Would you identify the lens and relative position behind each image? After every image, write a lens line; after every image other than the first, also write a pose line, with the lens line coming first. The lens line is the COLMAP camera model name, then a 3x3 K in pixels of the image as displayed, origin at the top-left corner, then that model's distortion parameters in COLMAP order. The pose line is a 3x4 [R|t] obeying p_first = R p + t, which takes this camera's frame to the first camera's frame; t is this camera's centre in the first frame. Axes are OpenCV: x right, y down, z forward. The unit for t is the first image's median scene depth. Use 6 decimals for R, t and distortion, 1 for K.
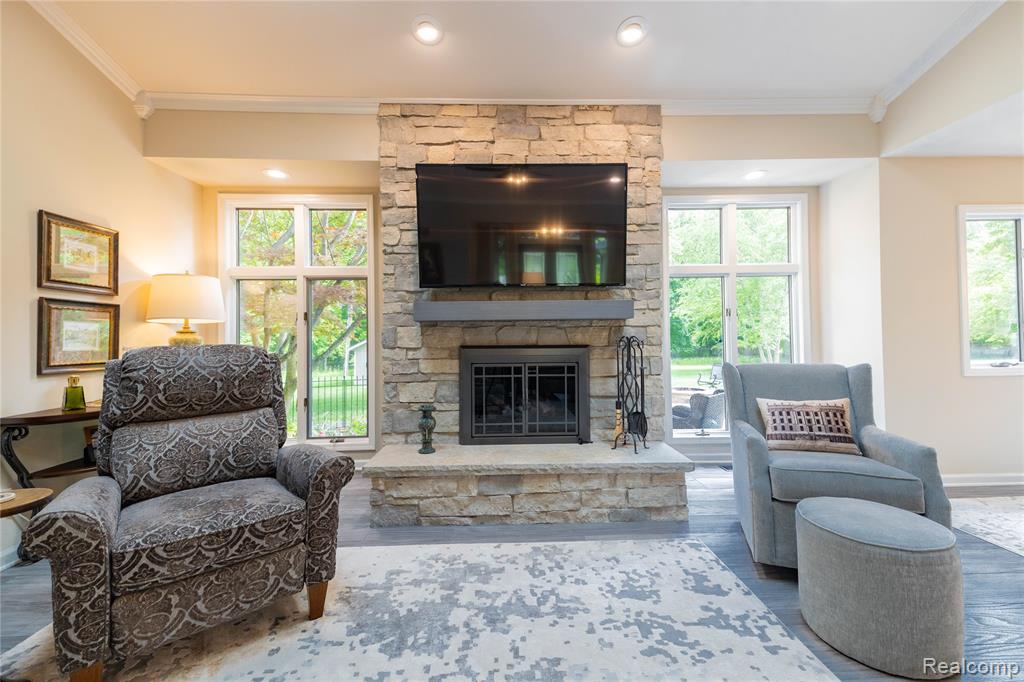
lens RADIAL K [[422.4, 0, 515.3], [0, 422.4, 332.2], [0, 0, 1]] dist [0.037021, -0.008843]
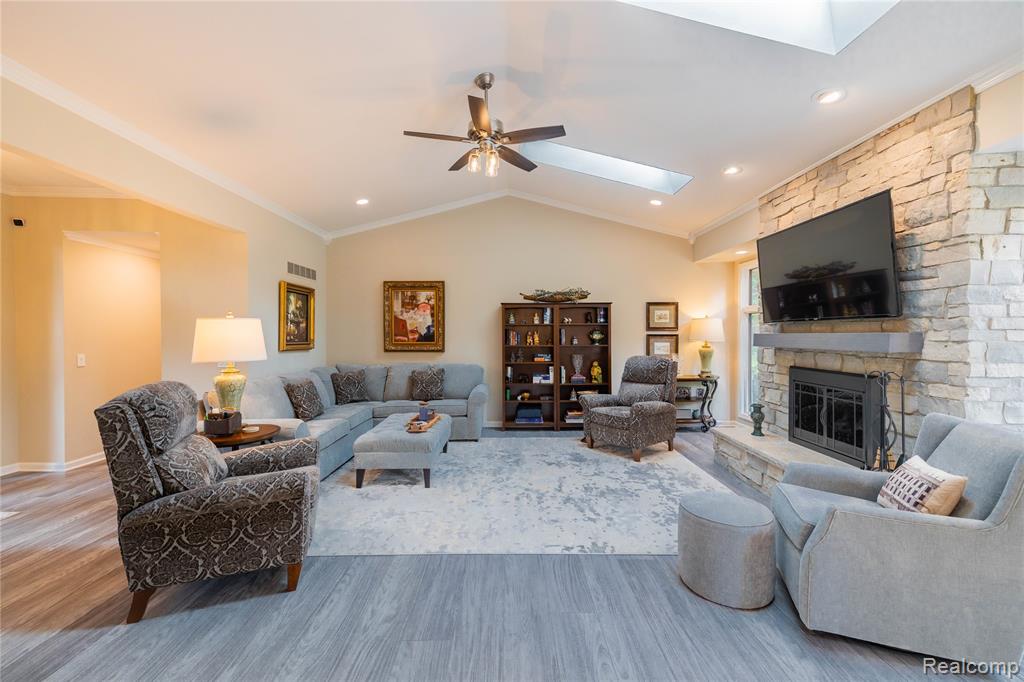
lens RADIAL K [[422.4, 0, 511.0], [0, 422.4, 337.4], [0, 0, 1]] dist [0.037021, -0.008843]
pose [[-0.024113, 0.017687, -0.999553, 1.295547], [0.013532, 0.999758, 0.017364, -0.096927], [0.999618, -0.013107, -0.024347, 0.181059]]
